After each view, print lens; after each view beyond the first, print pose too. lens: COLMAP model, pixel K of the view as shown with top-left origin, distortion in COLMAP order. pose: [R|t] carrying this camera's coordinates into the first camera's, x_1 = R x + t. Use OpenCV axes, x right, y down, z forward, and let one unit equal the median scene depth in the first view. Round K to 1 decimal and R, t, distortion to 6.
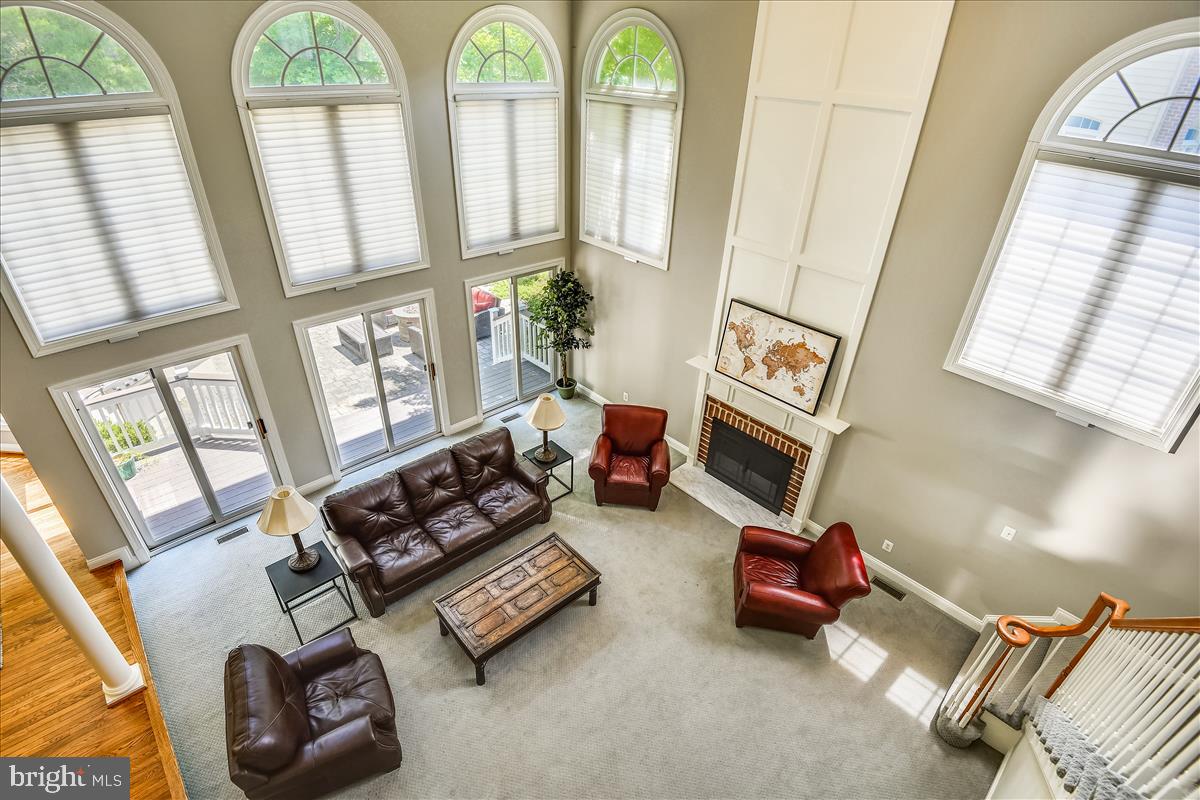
lens RADIAL K [[555.6, 0, 598.2], [0, 555.6, 392.0], [0, 0, 1]] dist [0.027461, -0.030816]
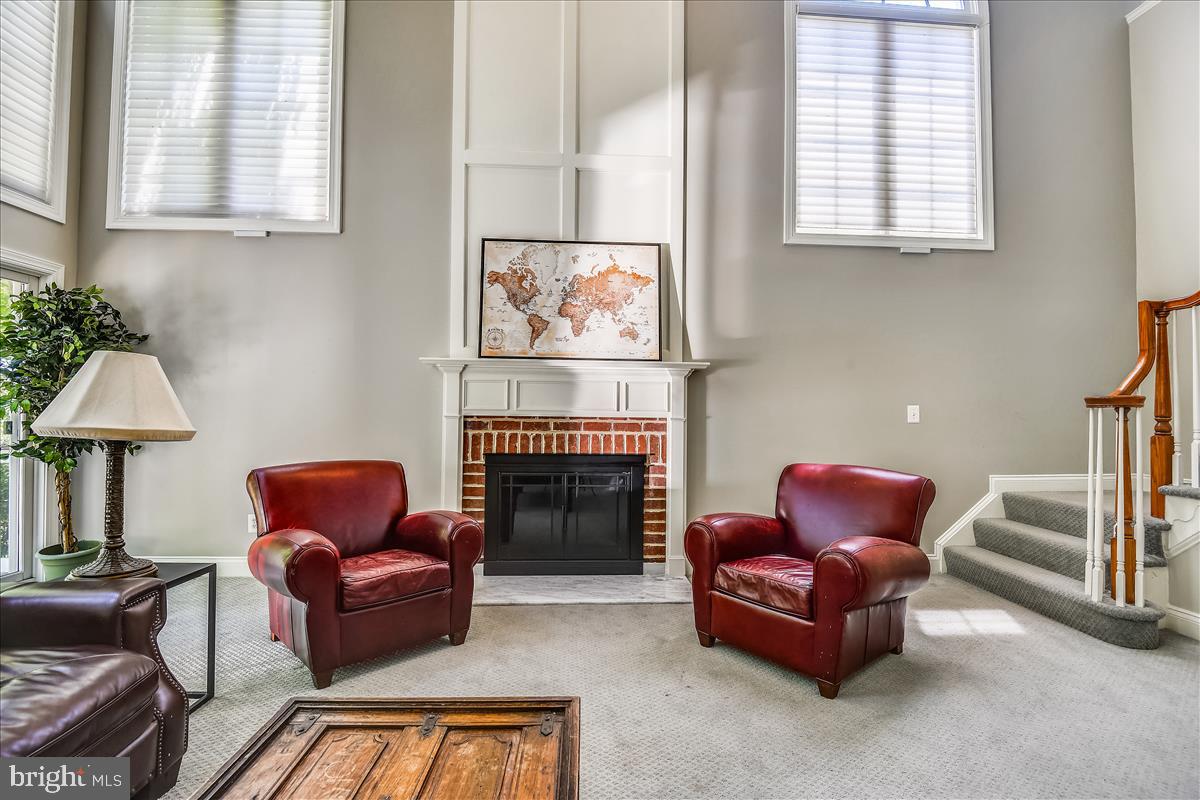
lens RADIAL K [[555.6, 0, 598.2], [0, 555.6, 392.0], [0, 0, 1]] dist [0.027461, -0.030816]
pose [[0.653101, -0.013489, 0.757151, -0.159032], [0.391216, 0.862093, -0.322095, 0.241014], [-0.648390, 0.506570, 0.568311, 0.634588]]
